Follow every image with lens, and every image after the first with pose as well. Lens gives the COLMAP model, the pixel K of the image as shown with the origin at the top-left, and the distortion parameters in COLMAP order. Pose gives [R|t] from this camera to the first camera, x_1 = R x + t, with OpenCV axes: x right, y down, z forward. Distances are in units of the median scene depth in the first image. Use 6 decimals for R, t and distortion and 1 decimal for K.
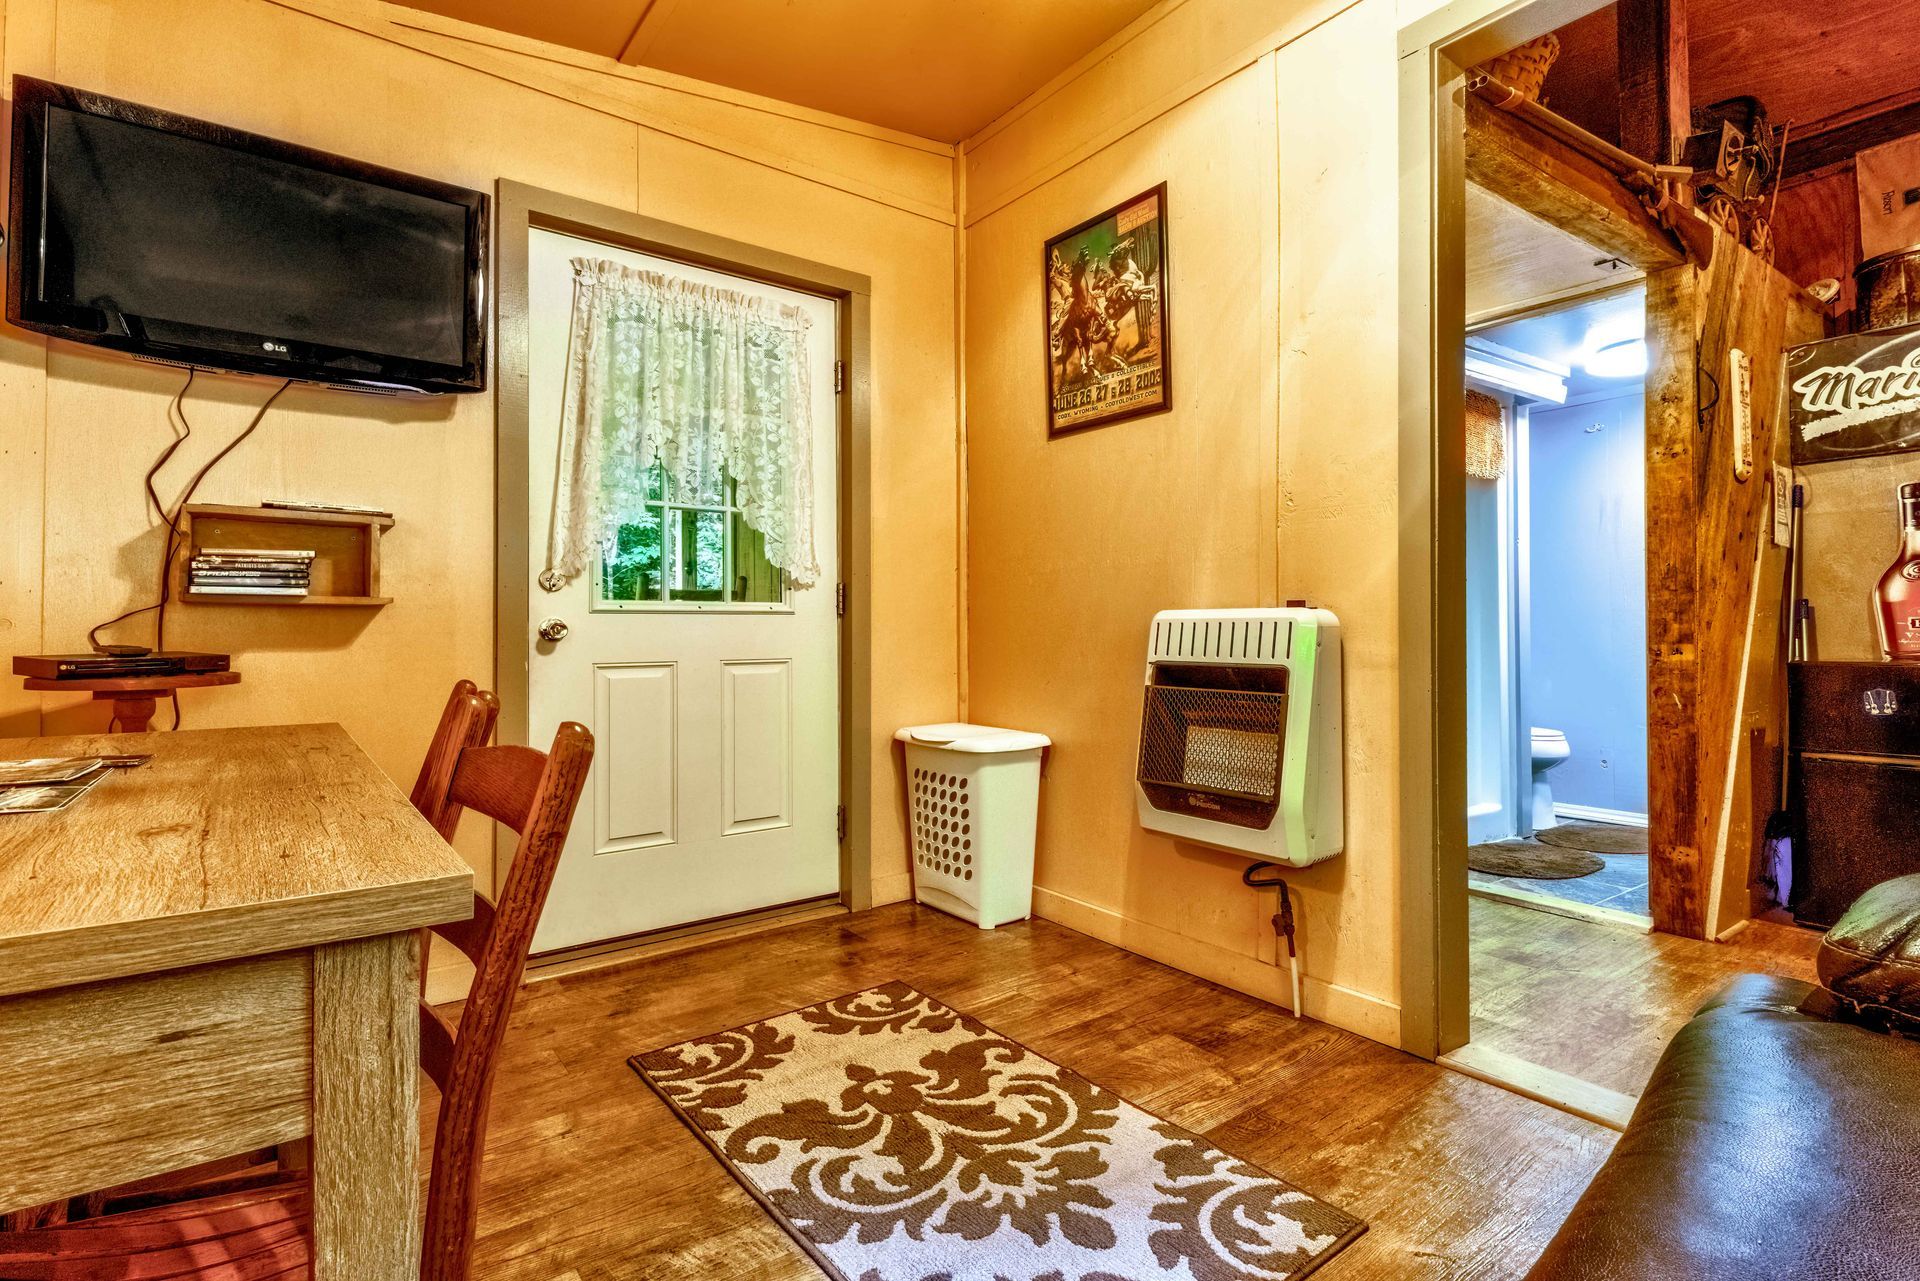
lens RADIAL K [[924.7, 0, 906.4], [0, 924.7, 633.2], [0, 0, 1]] dist [-0.029202, 0.008346]
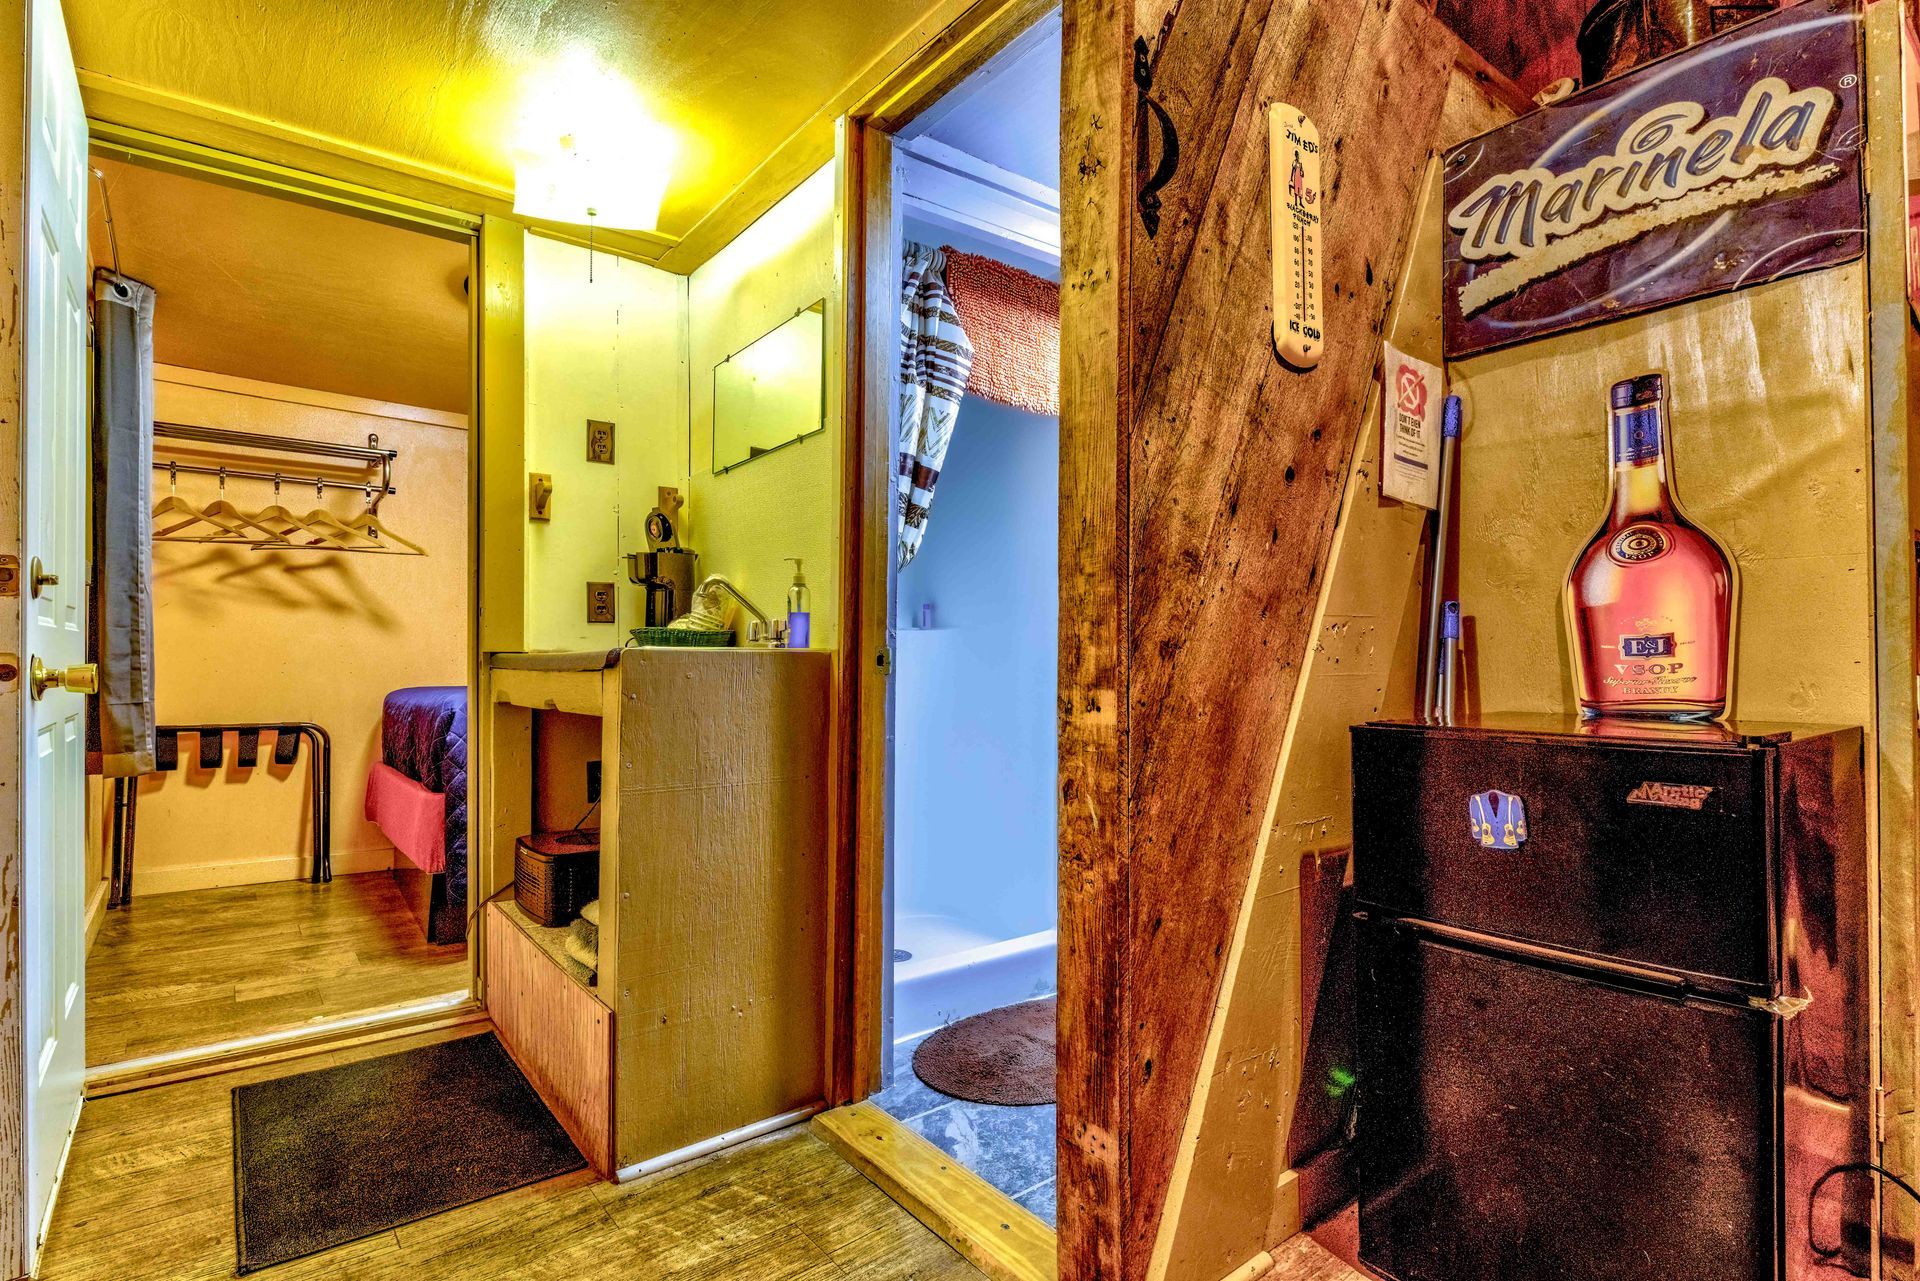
lens RADIAL K [[897.7, 0, 906.9], [0, 897.7, 649.5], [0, 0, 1]] dist [0.002110, -0.001792]
pose [[0.998832, 0.006094, 0.047929, 0.672932], [-0.006324, 0.999969, 0.004649, -0.009426], [-0.047899, -0.004947, 0.998840, 0.501332]]
